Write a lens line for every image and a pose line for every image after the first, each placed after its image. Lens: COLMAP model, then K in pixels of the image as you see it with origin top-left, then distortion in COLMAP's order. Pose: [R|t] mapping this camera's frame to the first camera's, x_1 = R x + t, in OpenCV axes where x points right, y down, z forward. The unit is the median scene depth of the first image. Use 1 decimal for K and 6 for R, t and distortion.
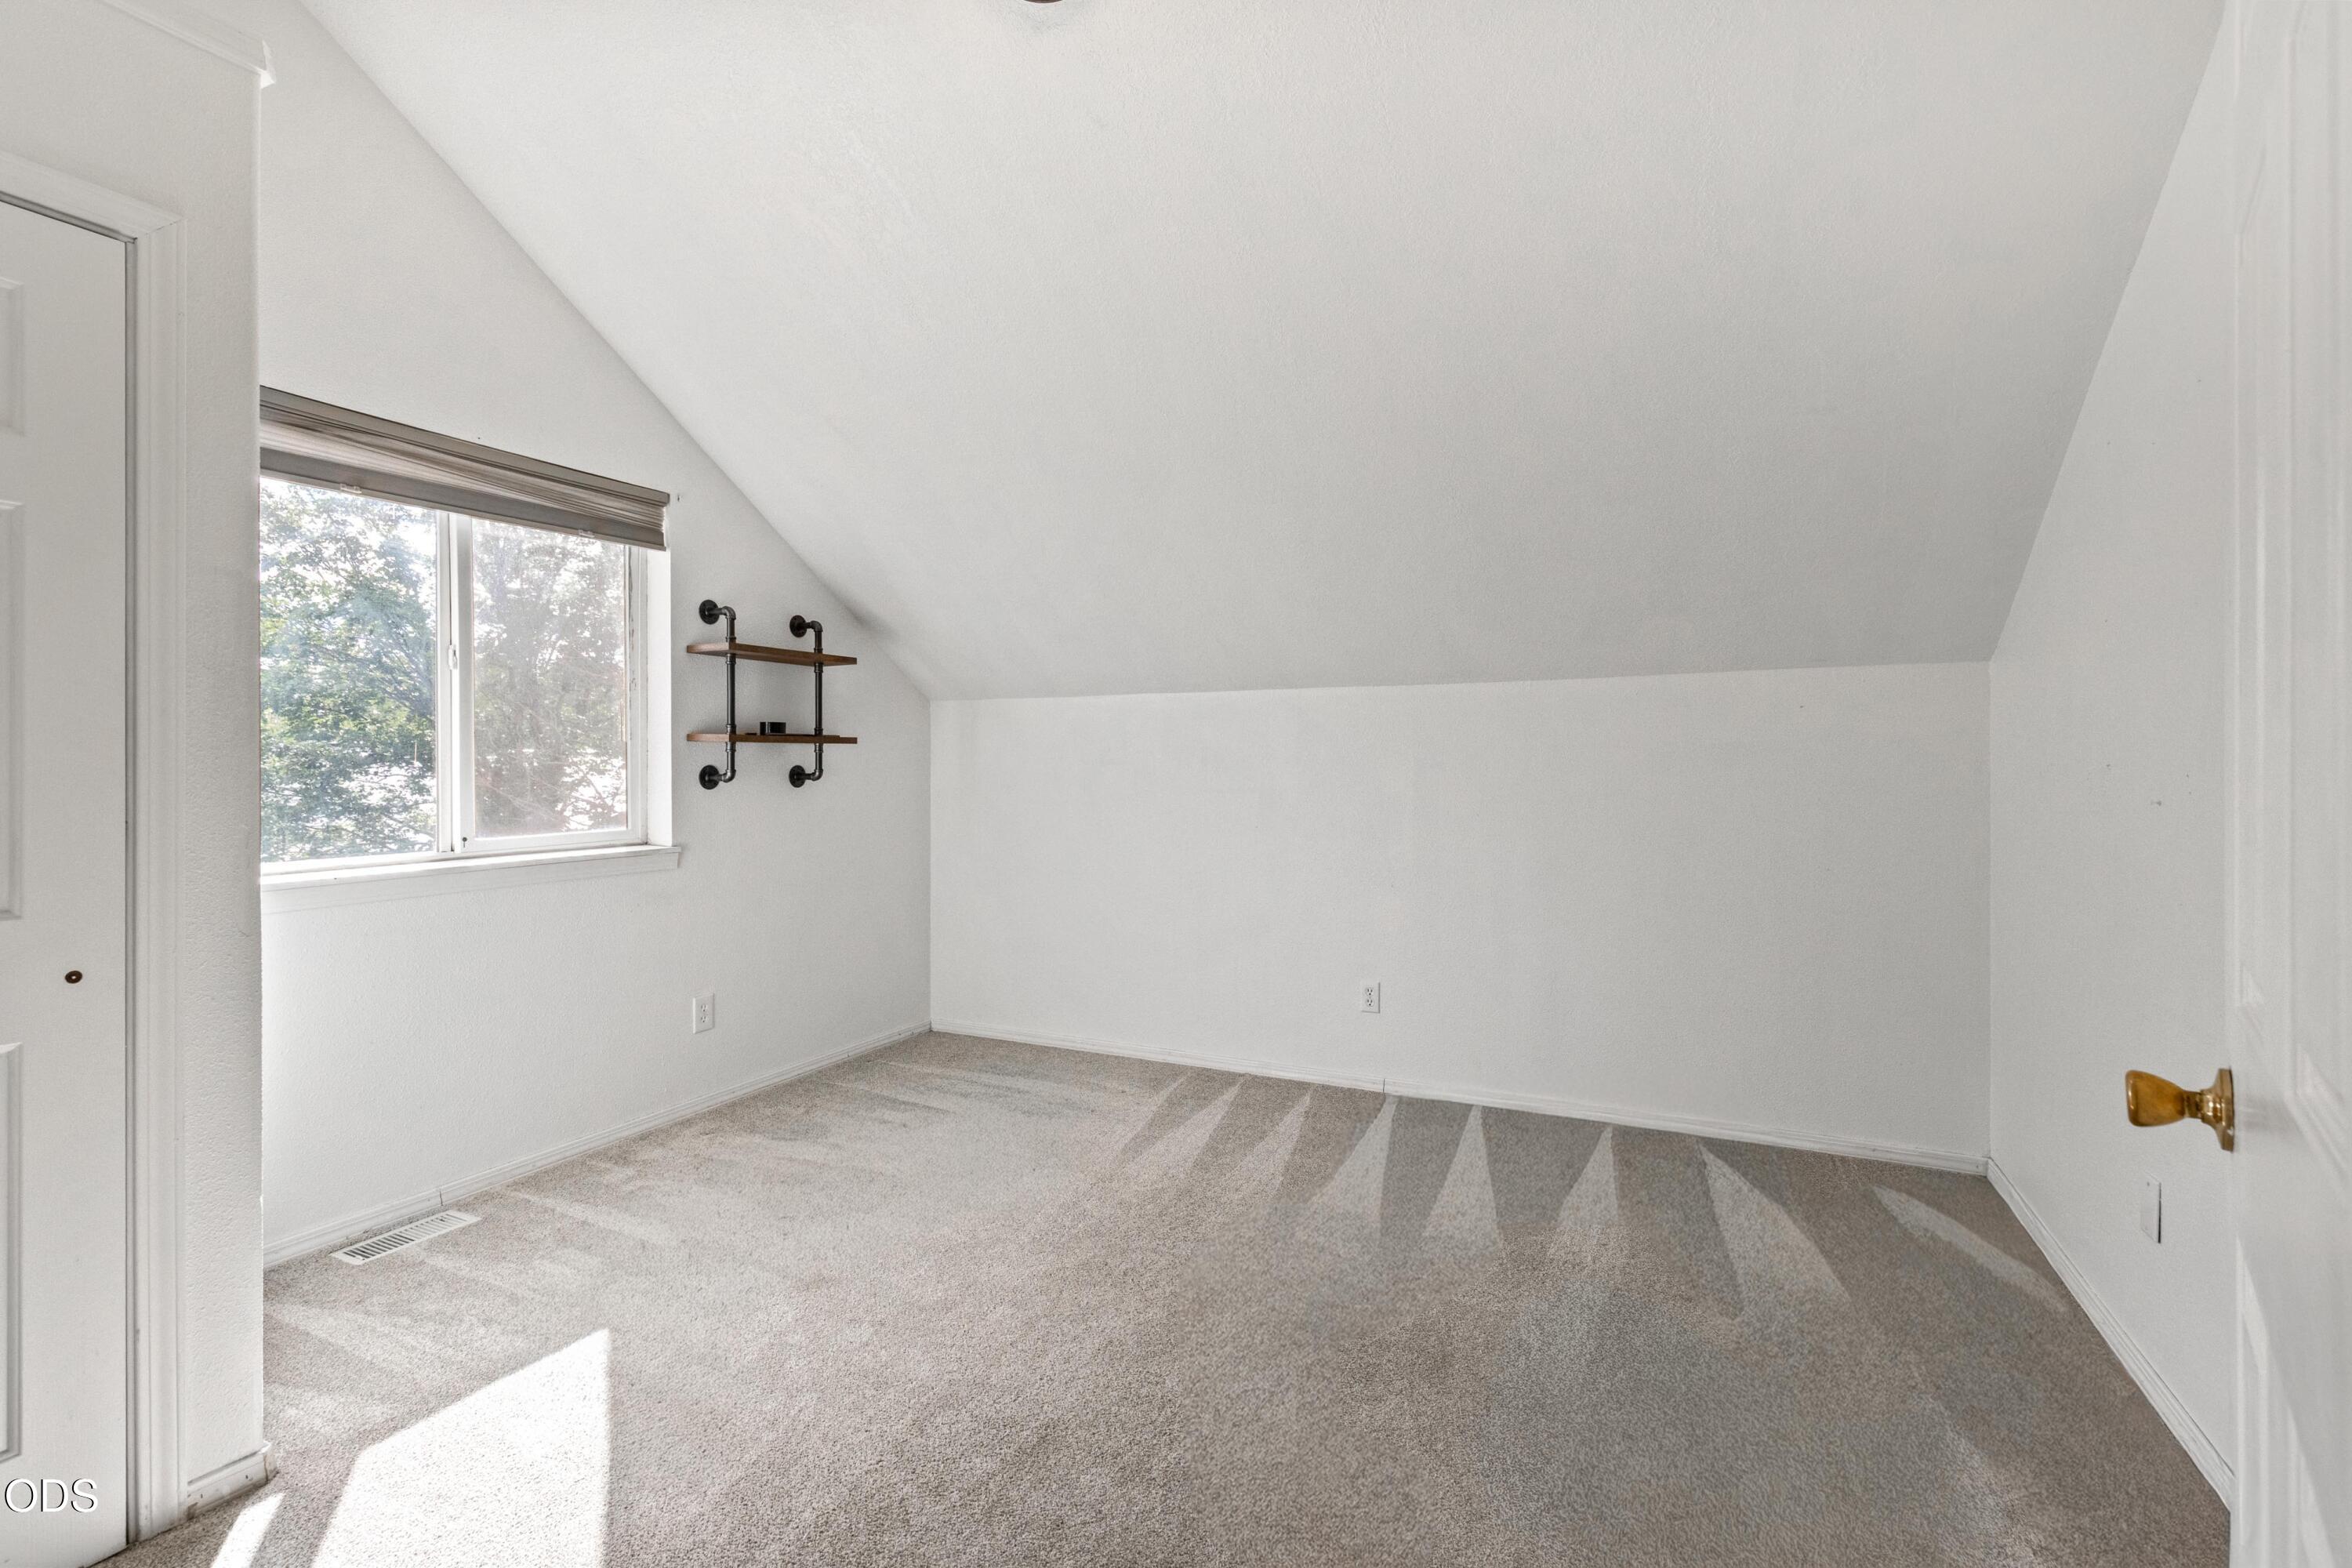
lens RADIAL K [[1036.2, 0, 1171.0], [0, 1036.2, 773.2], [0, 0, 1]] dist [0.000204, 0.000603]
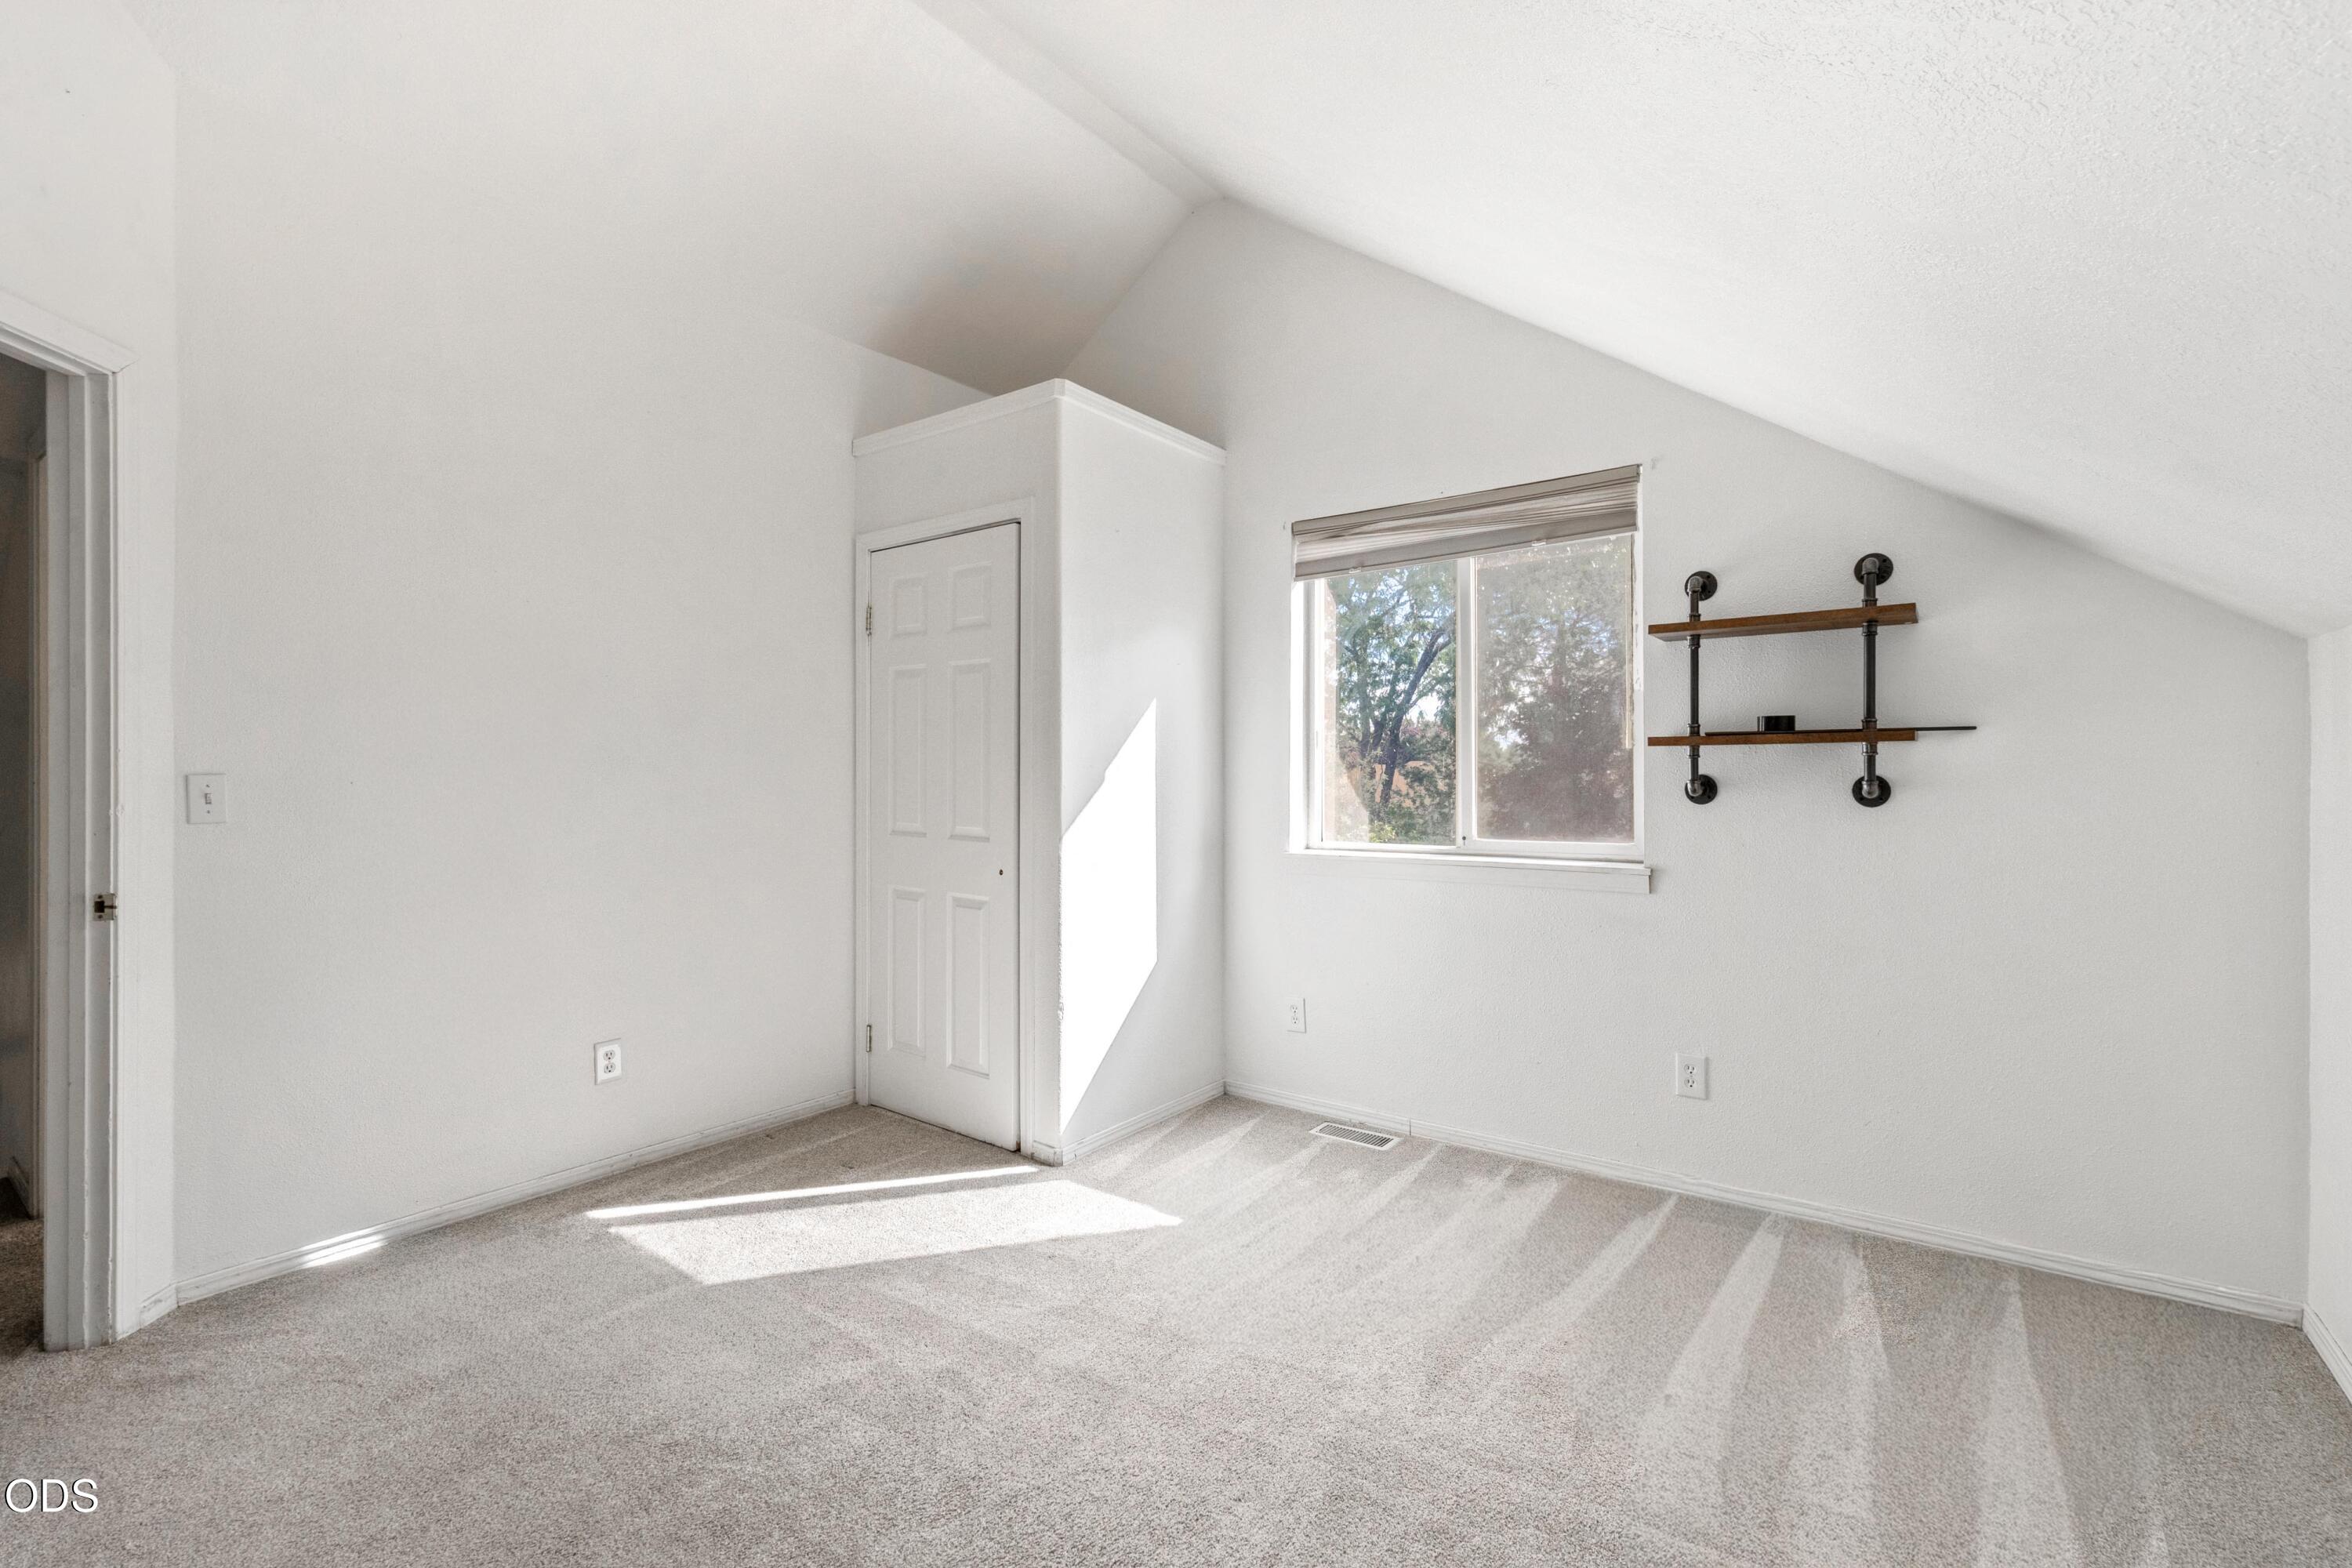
lens RADIAL K [[1036.2, 0, 1171.2], [0, 1036.2, 773.1], [0, 0, 1]] dist [0.000204, 0.000603]
pose [[-0.175797, 0.001109, -0.984426, 0.471133], [-0.006872, 0.999974, 0.002354, -0.008673], [0.984403, 0.007179, -0.175784, 0.805778]]
